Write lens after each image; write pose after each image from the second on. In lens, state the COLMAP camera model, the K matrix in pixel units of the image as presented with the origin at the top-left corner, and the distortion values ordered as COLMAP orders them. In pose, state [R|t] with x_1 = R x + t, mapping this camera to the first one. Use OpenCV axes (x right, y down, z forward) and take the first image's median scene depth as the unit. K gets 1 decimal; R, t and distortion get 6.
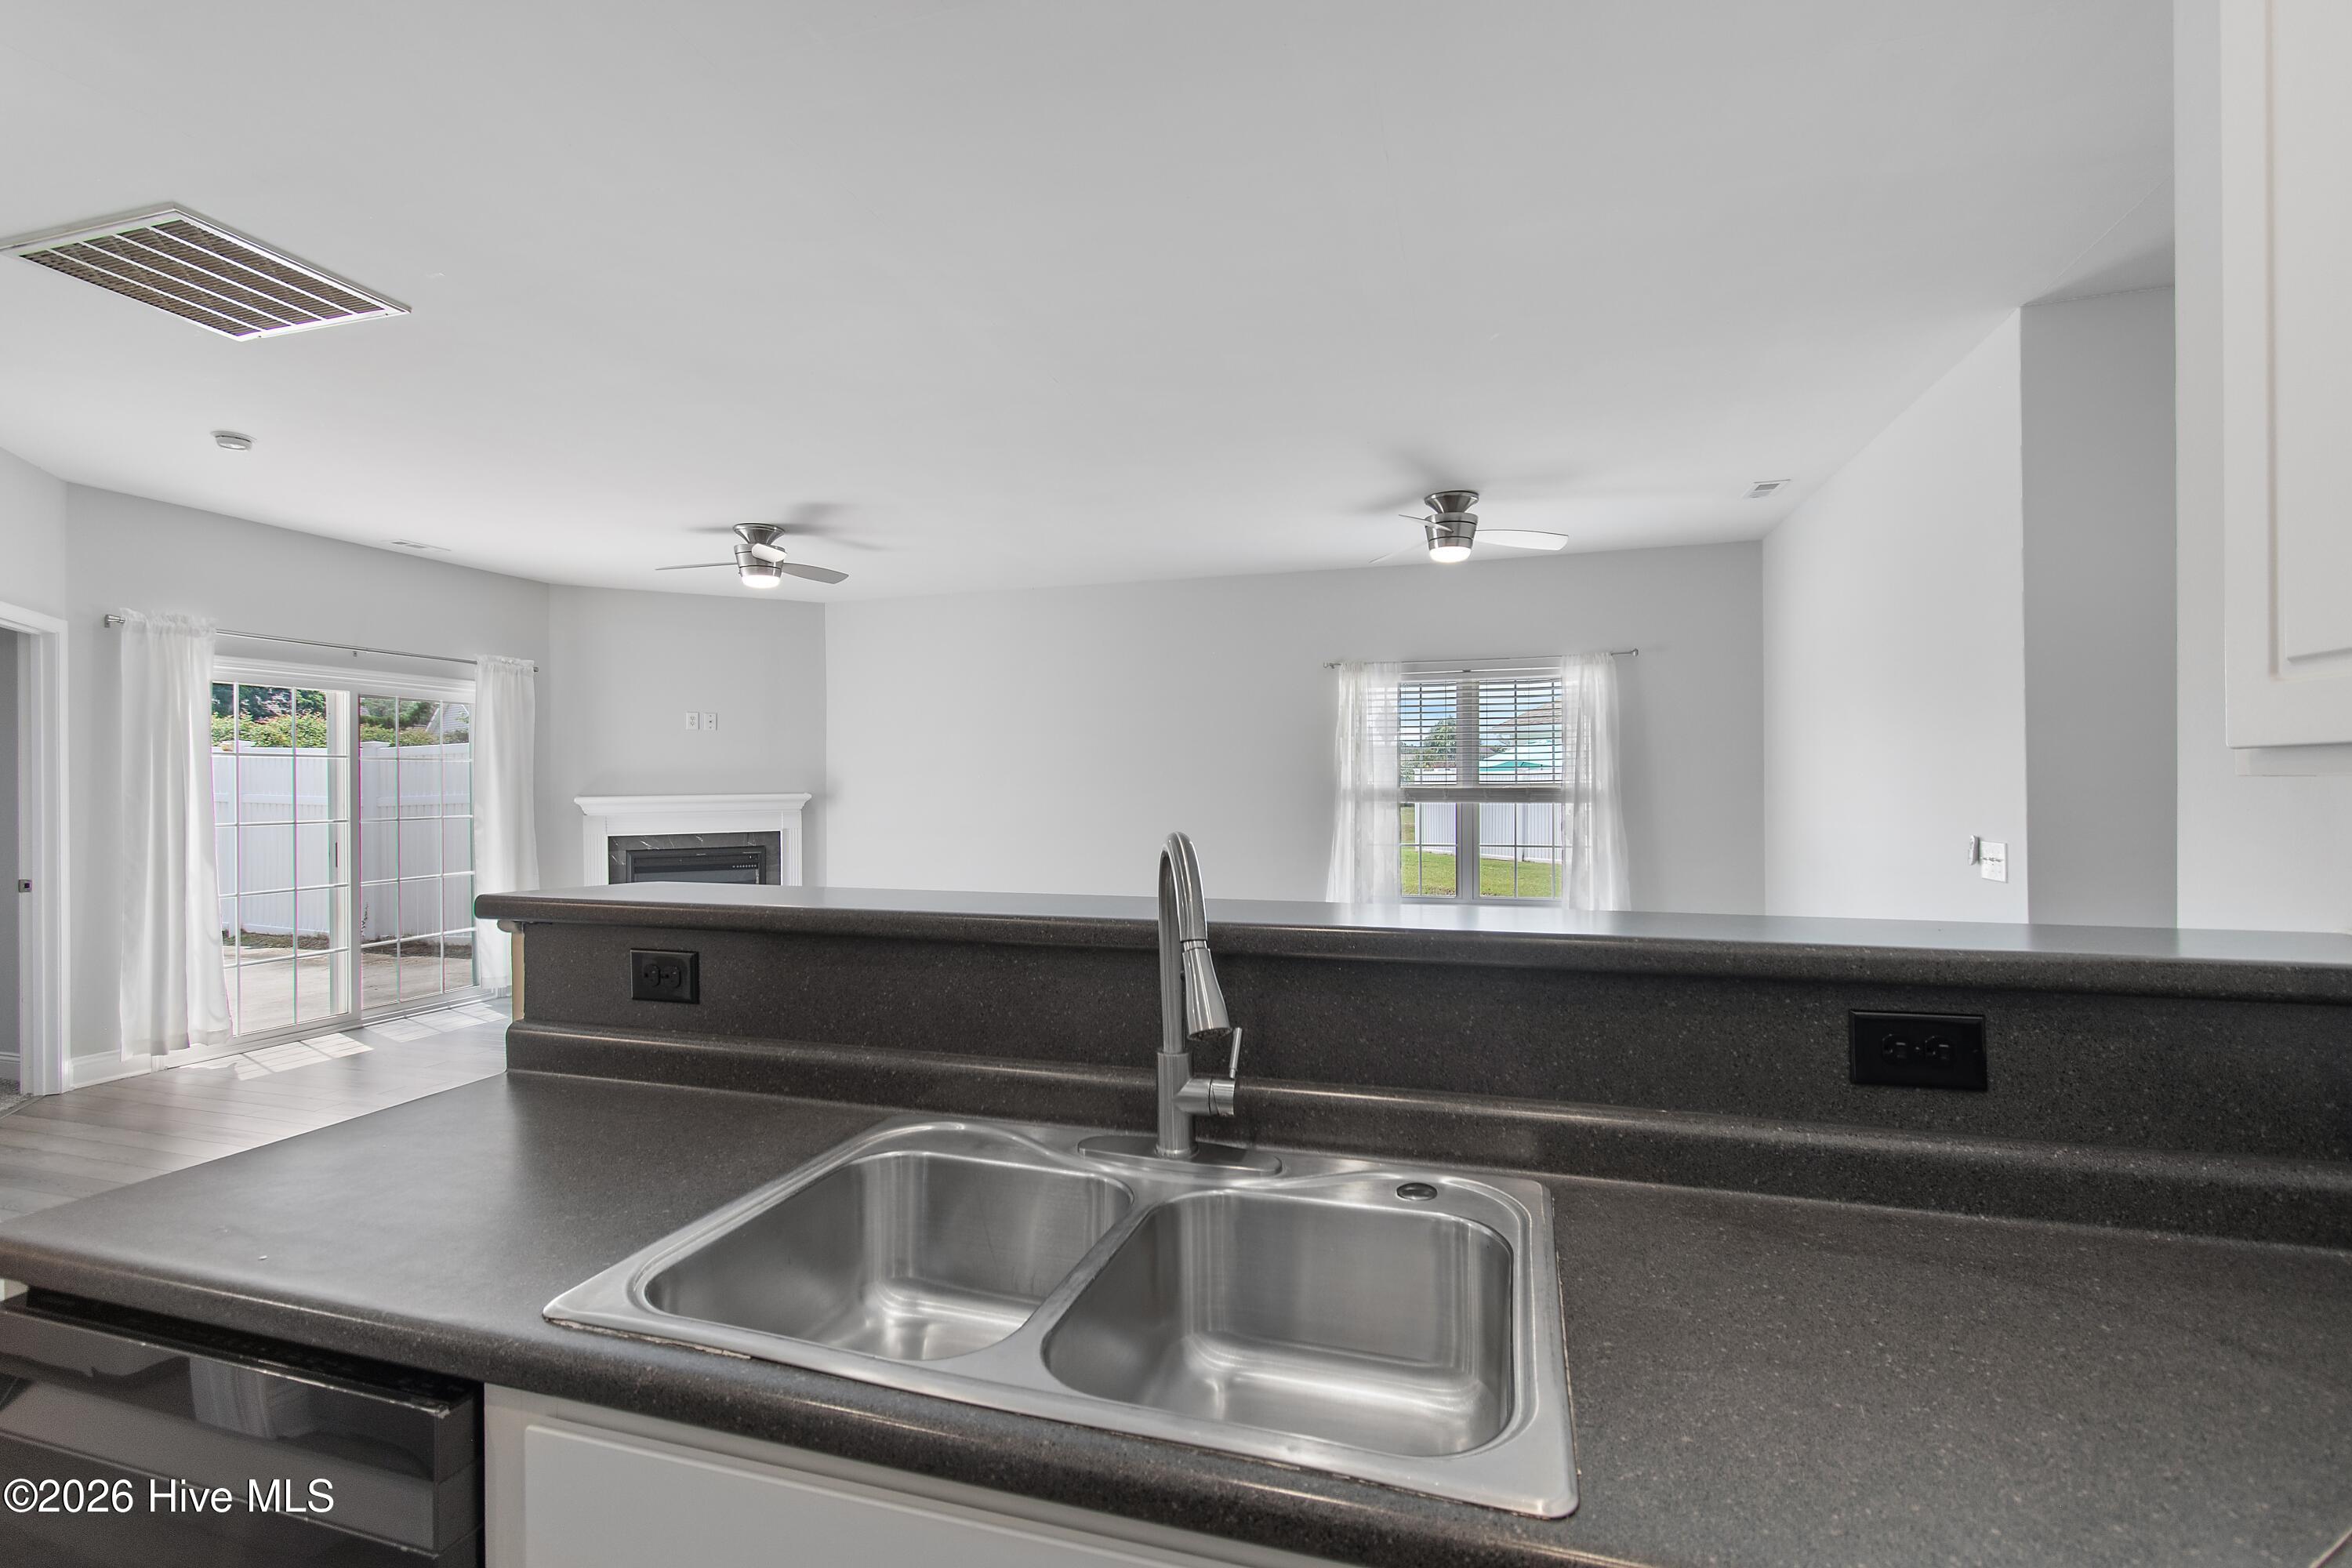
lens RADIAL K [[1034.5, 0, 1181.4], [0, 1034.5, 784.9], [0, 0, 1]] dist [0.000728, 0.001032]
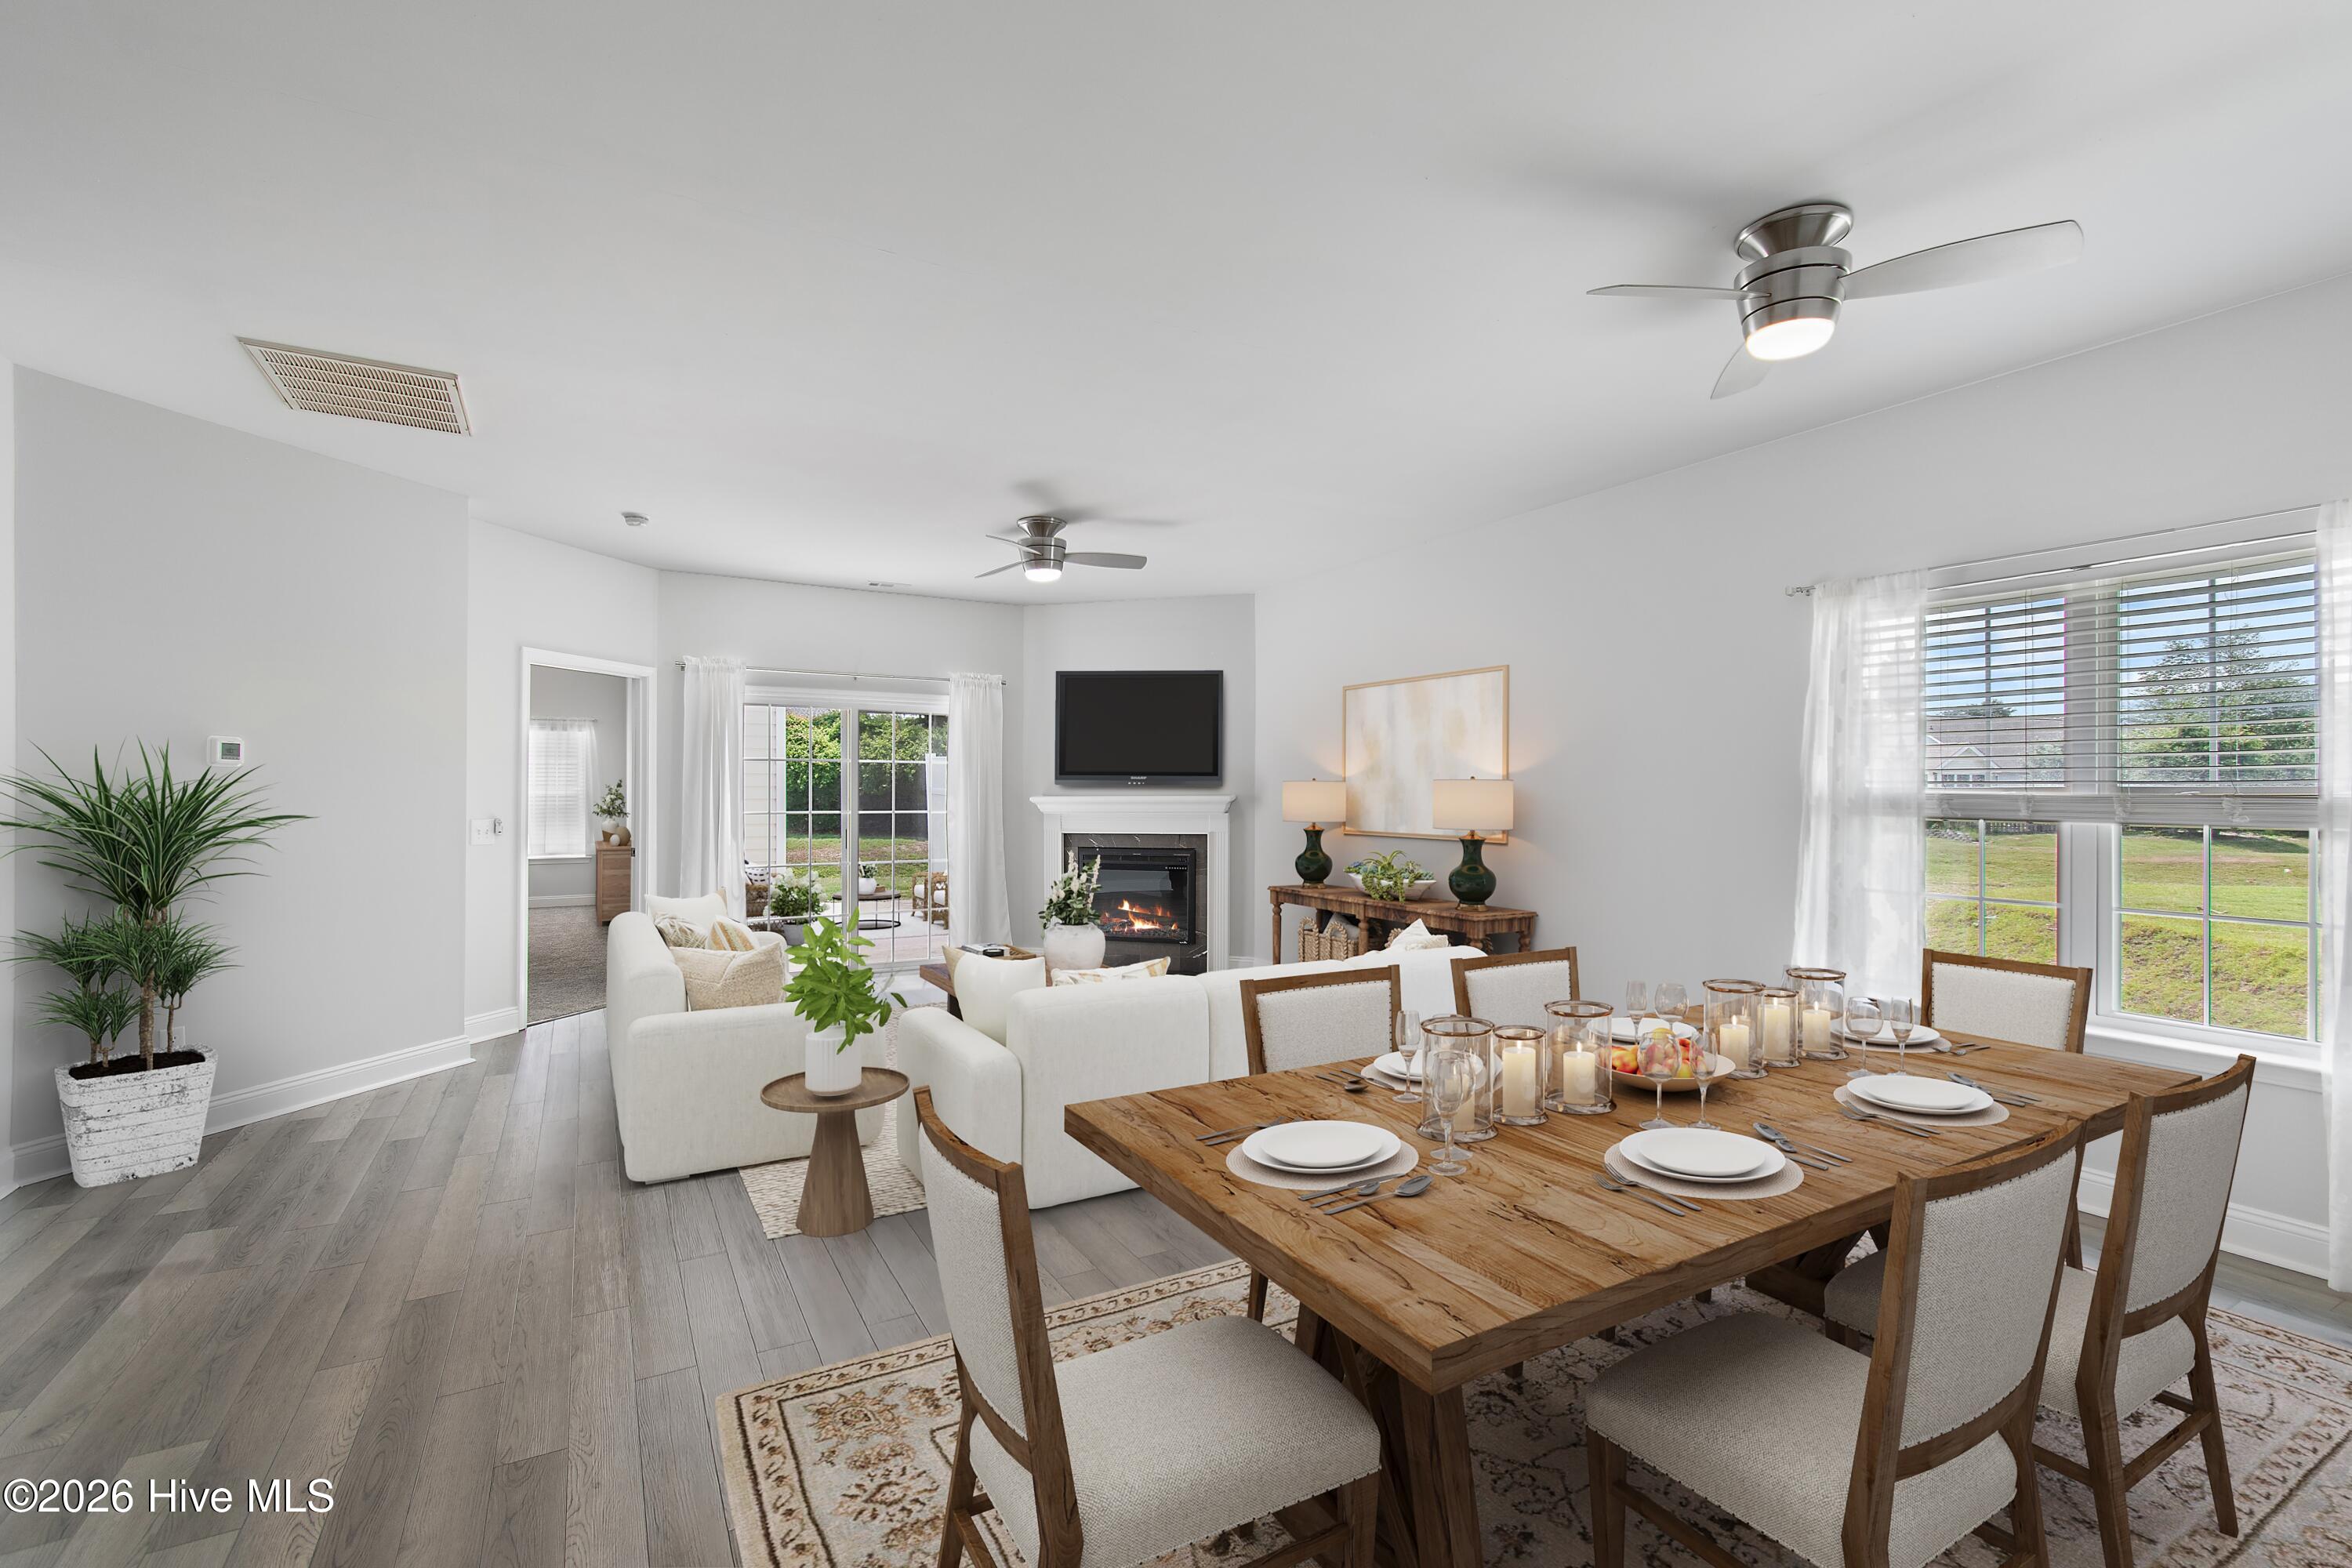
lens RADIAL K [[1034.5, 0, 1176.2], [0, 1034.5, 795.1], [0, 0, 1]] dist [0.000728, 0.001032]
pose [[0.727590, 0.009590, -0.685945, 0.314350], [-0.006578, 0.999954, 0.007003, 0.001895], [0.685980, -0.000583, 0.727620, 0.333796]]
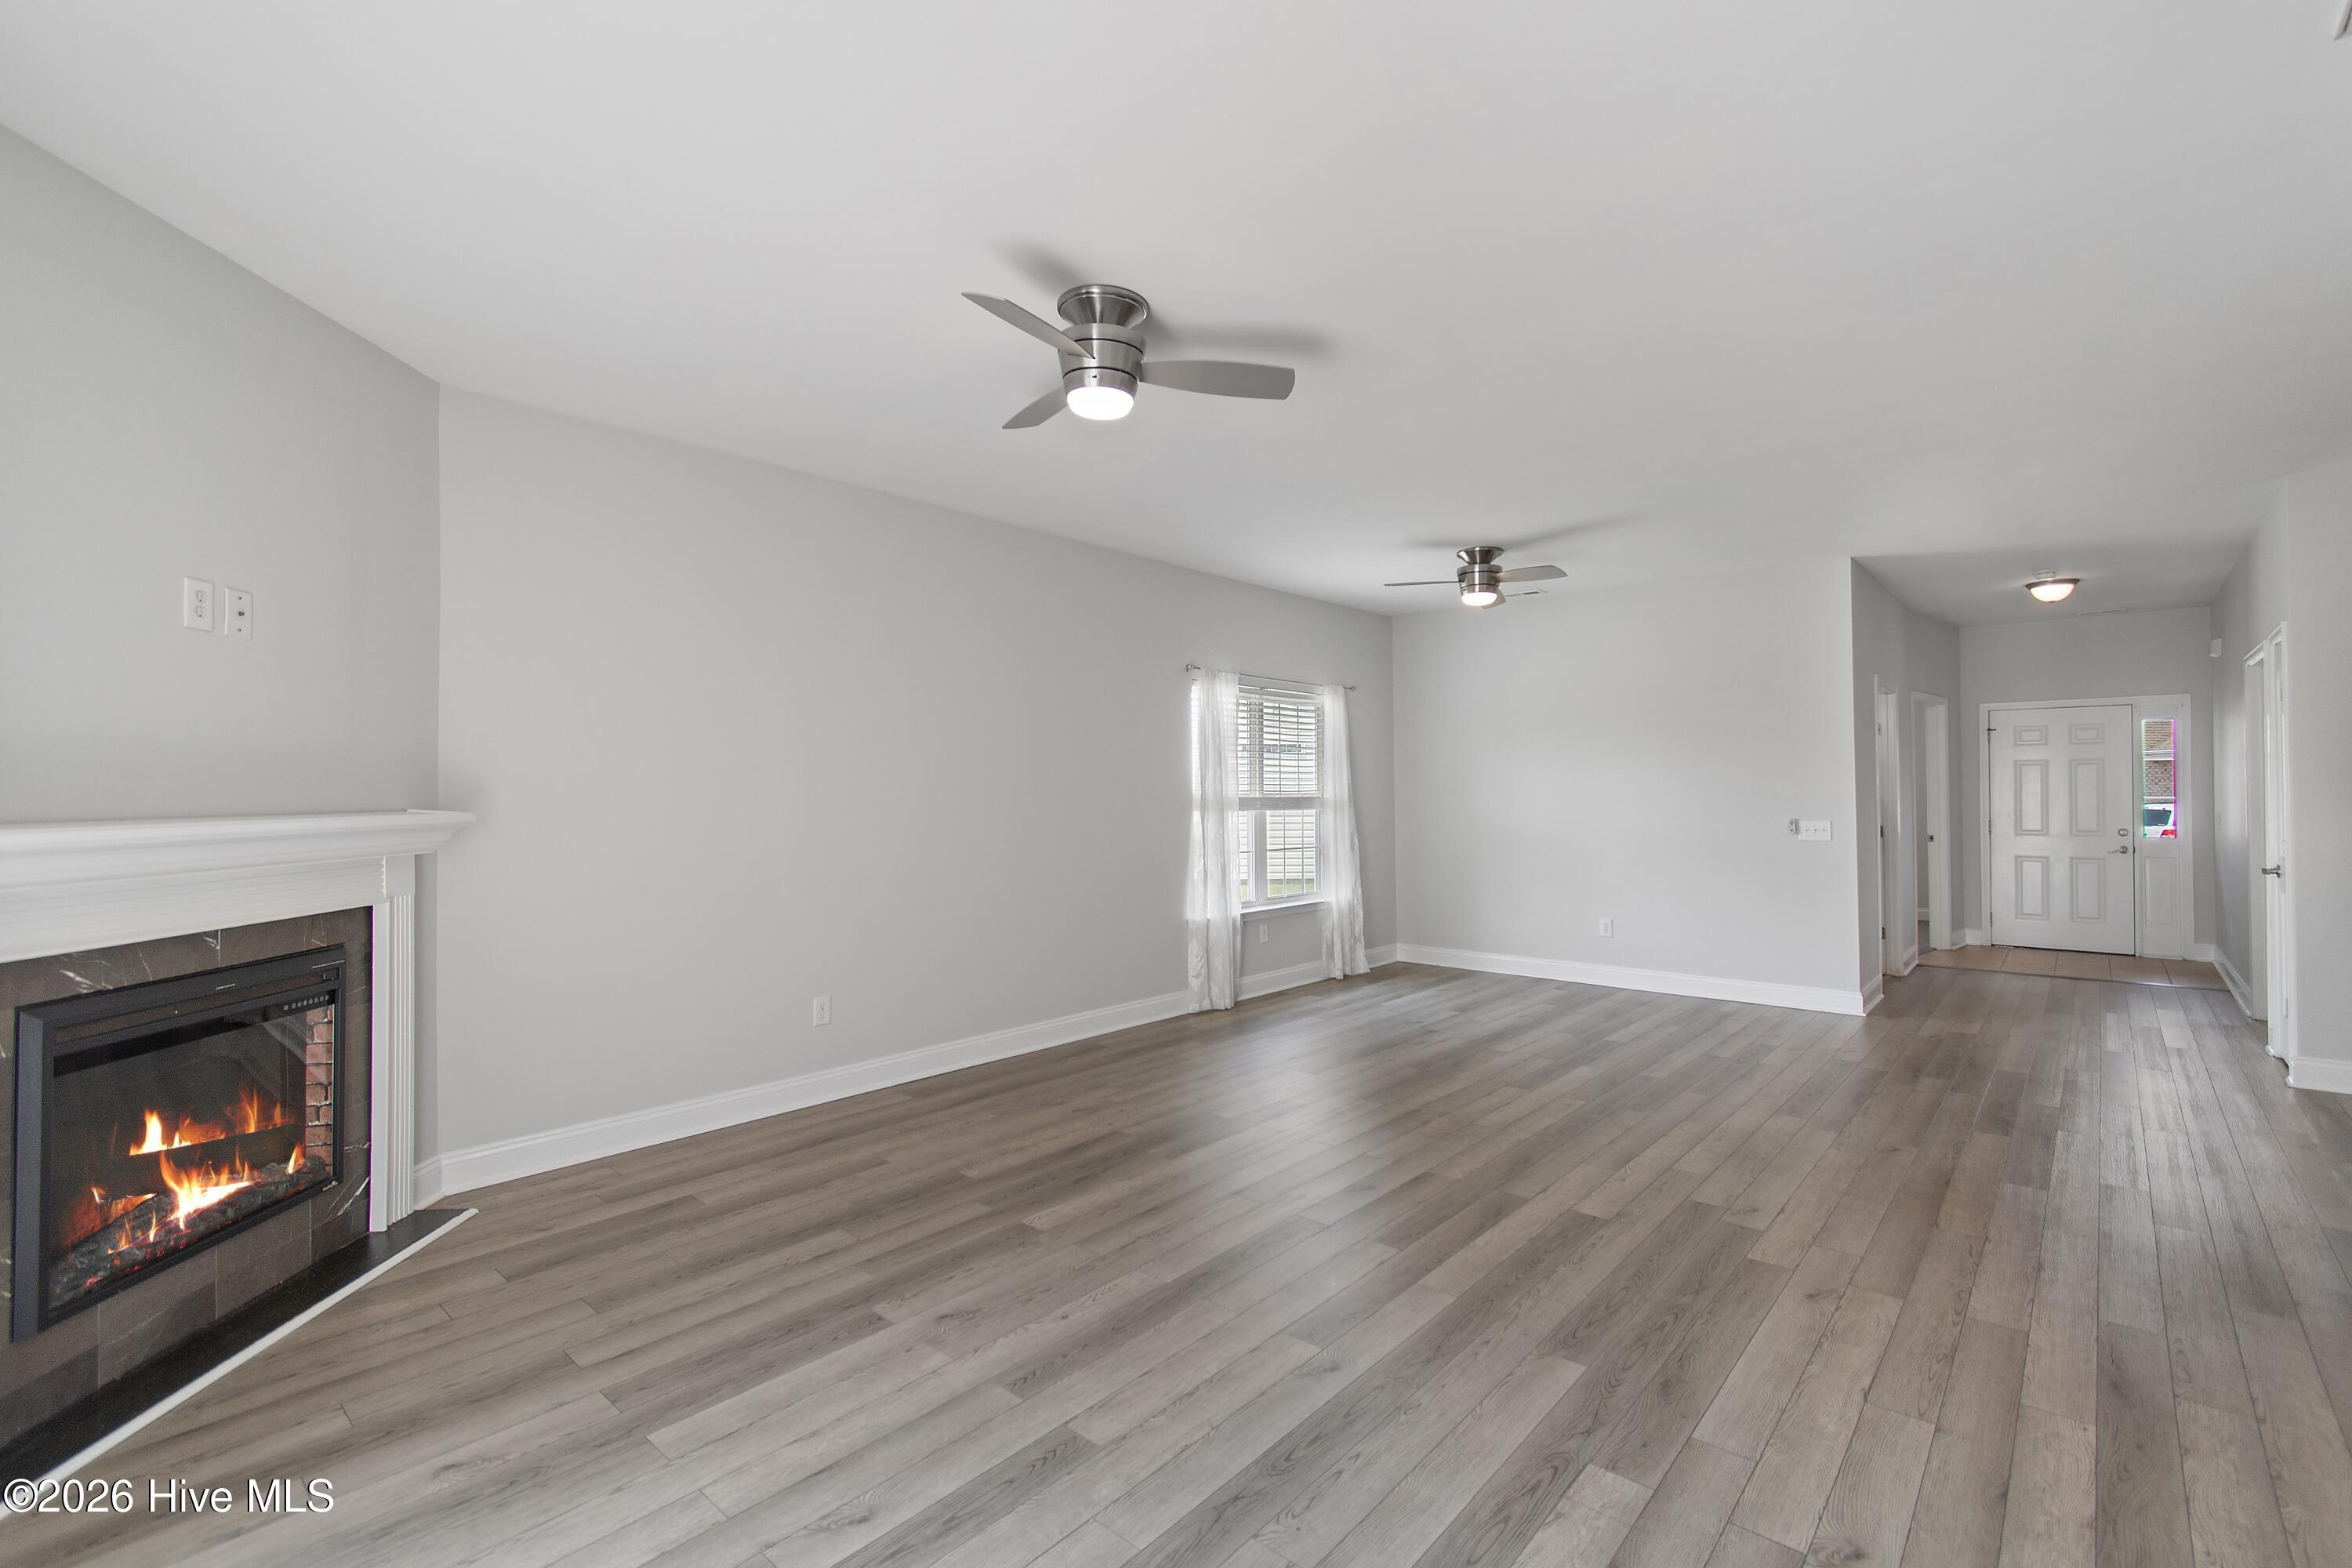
lens RADIAL K [[1034.5, 0, 1173.4], [0, 1034.5, 775.1], [0, 0, 1]] dist [0.000728, 0.001032]
pose [[0.418151, 0.019997, 0.908158, -0.773010], [0.003964, 0.999708, -0.023838, 0.005369], [-0.908369, 0.013568, 0.417949, 0.658746]]
